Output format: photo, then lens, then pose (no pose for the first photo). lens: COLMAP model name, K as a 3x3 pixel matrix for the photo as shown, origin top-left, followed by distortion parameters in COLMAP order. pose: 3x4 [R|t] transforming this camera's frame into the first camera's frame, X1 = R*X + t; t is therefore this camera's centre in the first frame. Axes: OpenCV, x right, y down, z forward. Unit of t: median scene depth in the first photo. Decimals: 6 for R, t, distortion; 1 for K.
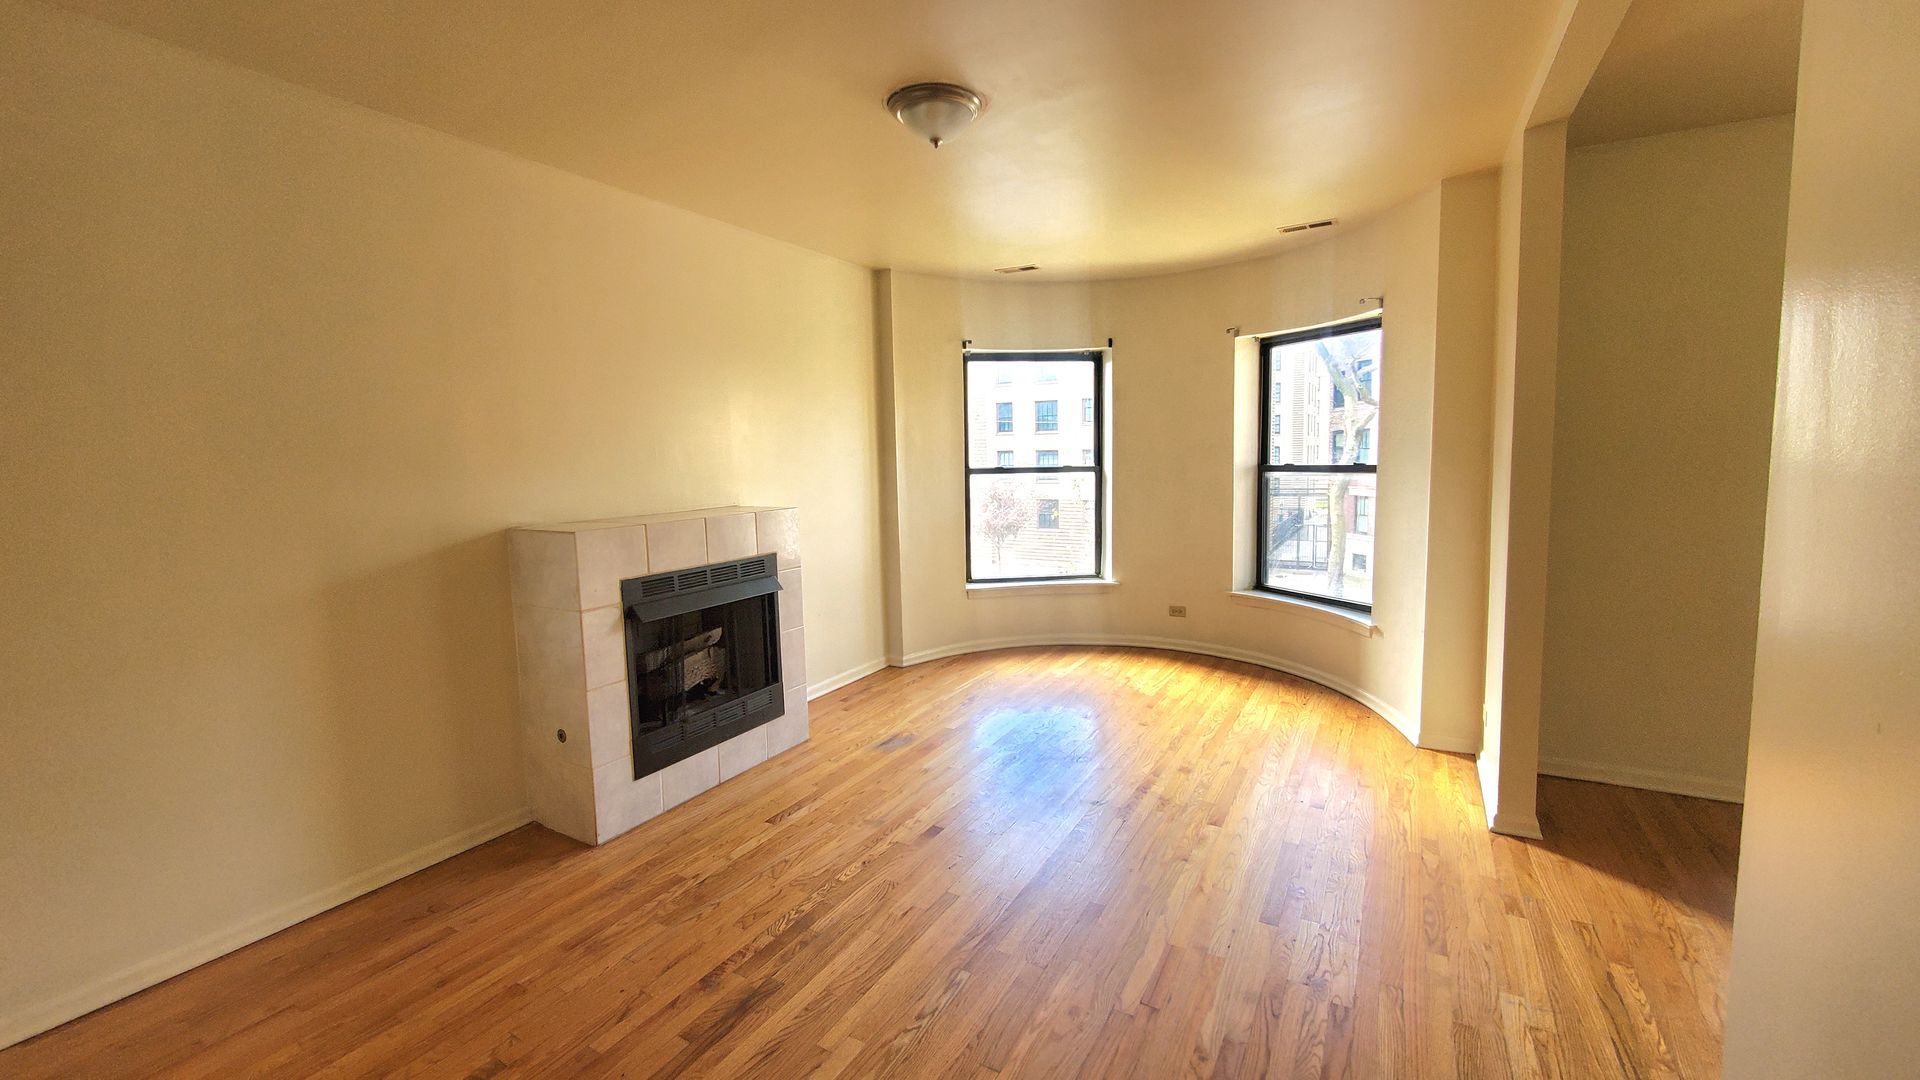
lens RADIAL K [[778.2, 0, 957.1], [0, 778.2, 535.1], [0, 0, 1]] dist [0.000950, 0.000164]
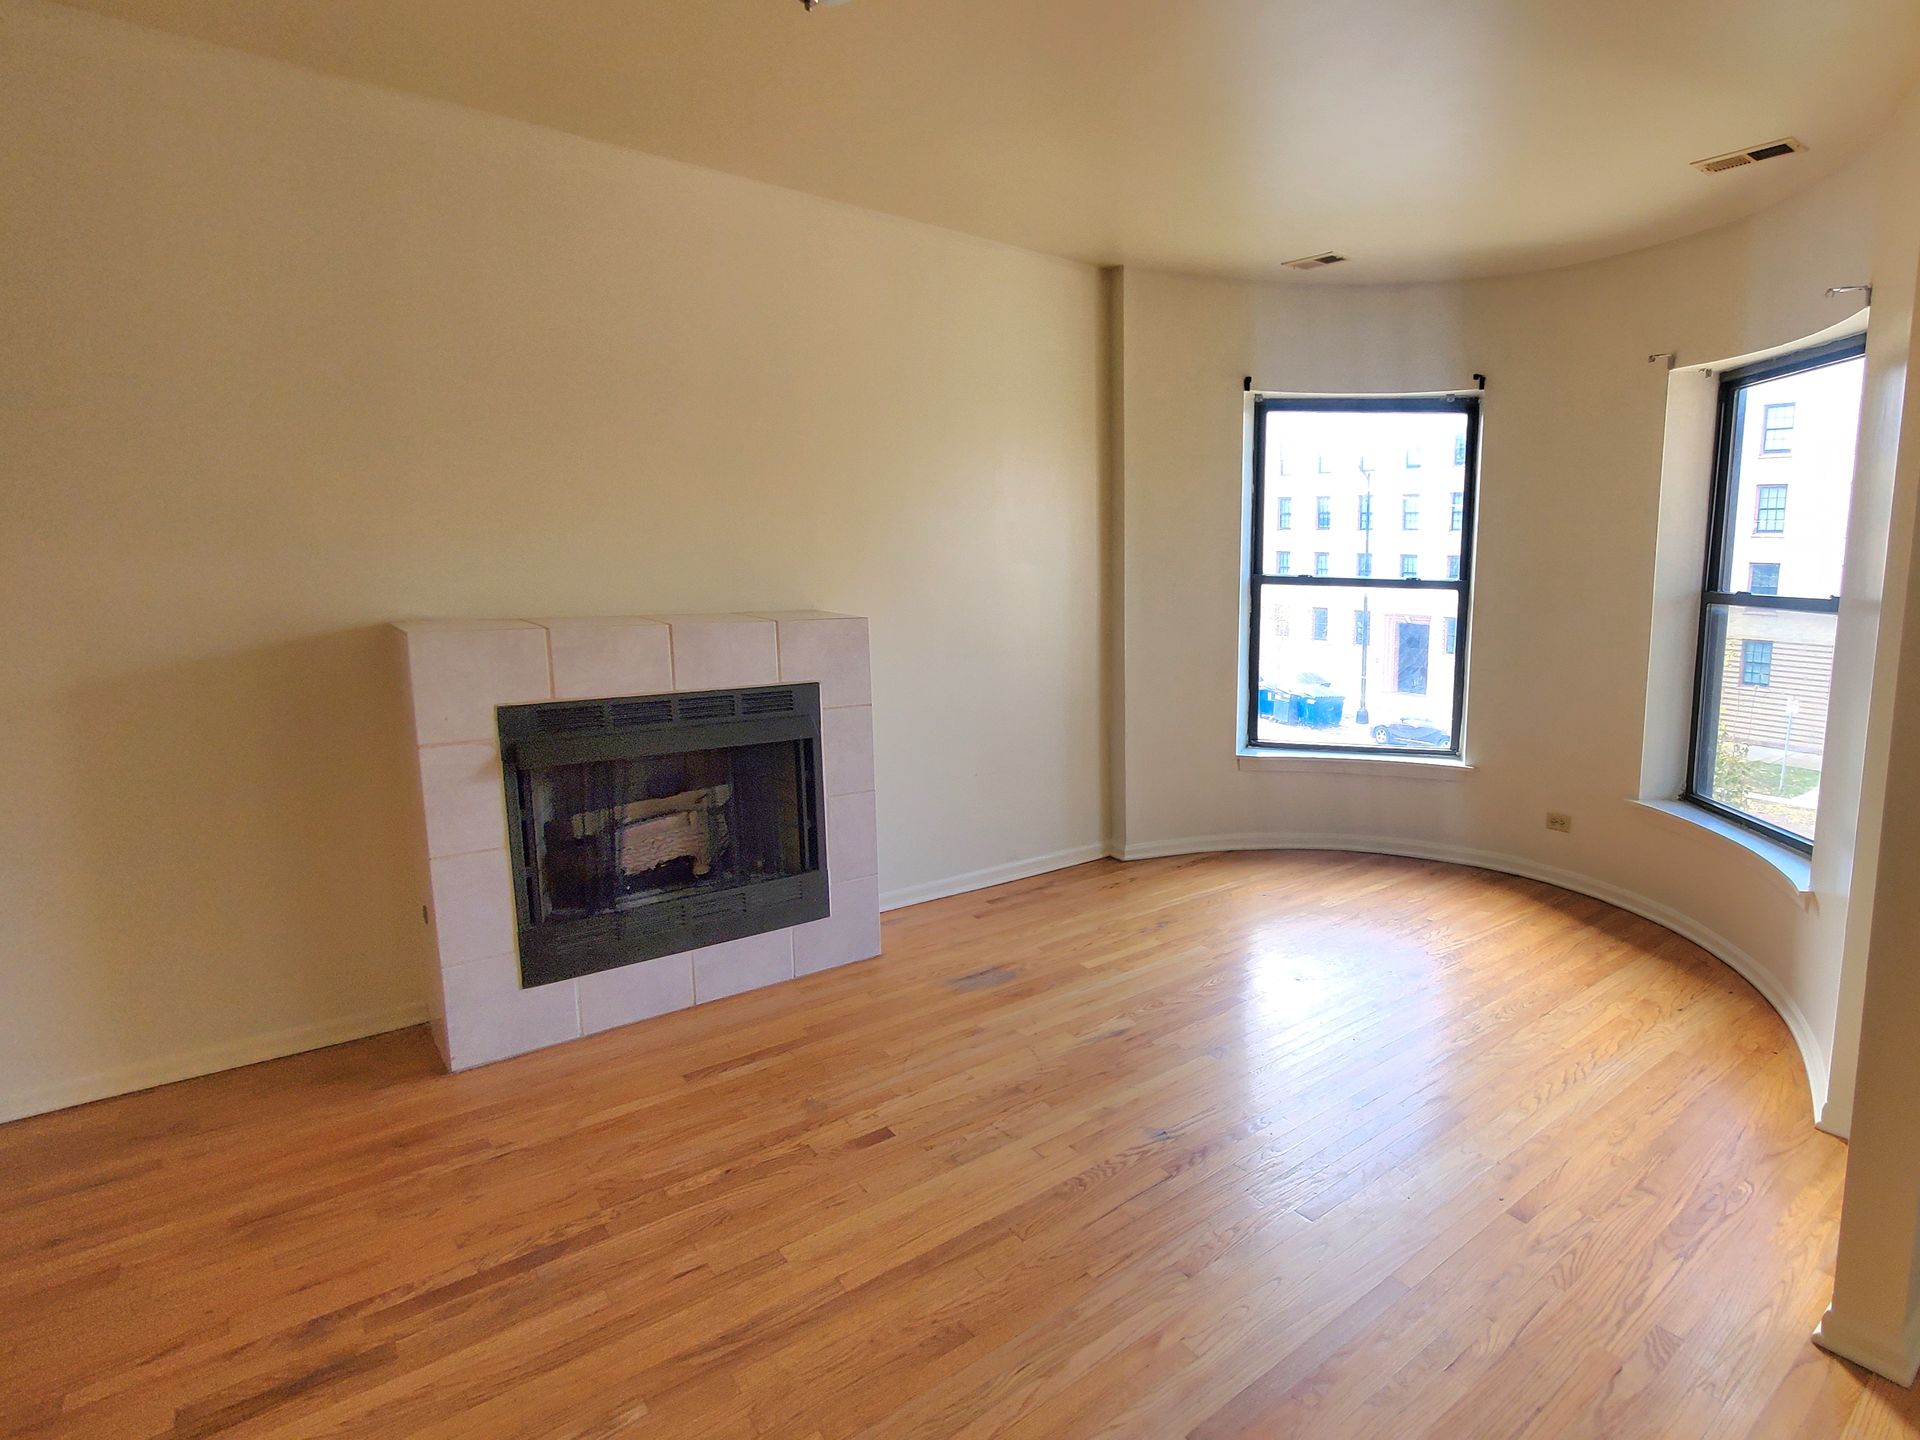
lens RADIAL K [[1121.1, 0, 960.0], [0, 1121.1, 720.0], [0, 0, 1]] dist [-0.006686, 0.001377]
pose [[0.965164, 0.080691, -0.248893, 0.128280], [-0.068033, 0.995933, 0.059061, -0.010288], [0.252647, -0.040070, 0.966728, 0.077202]]
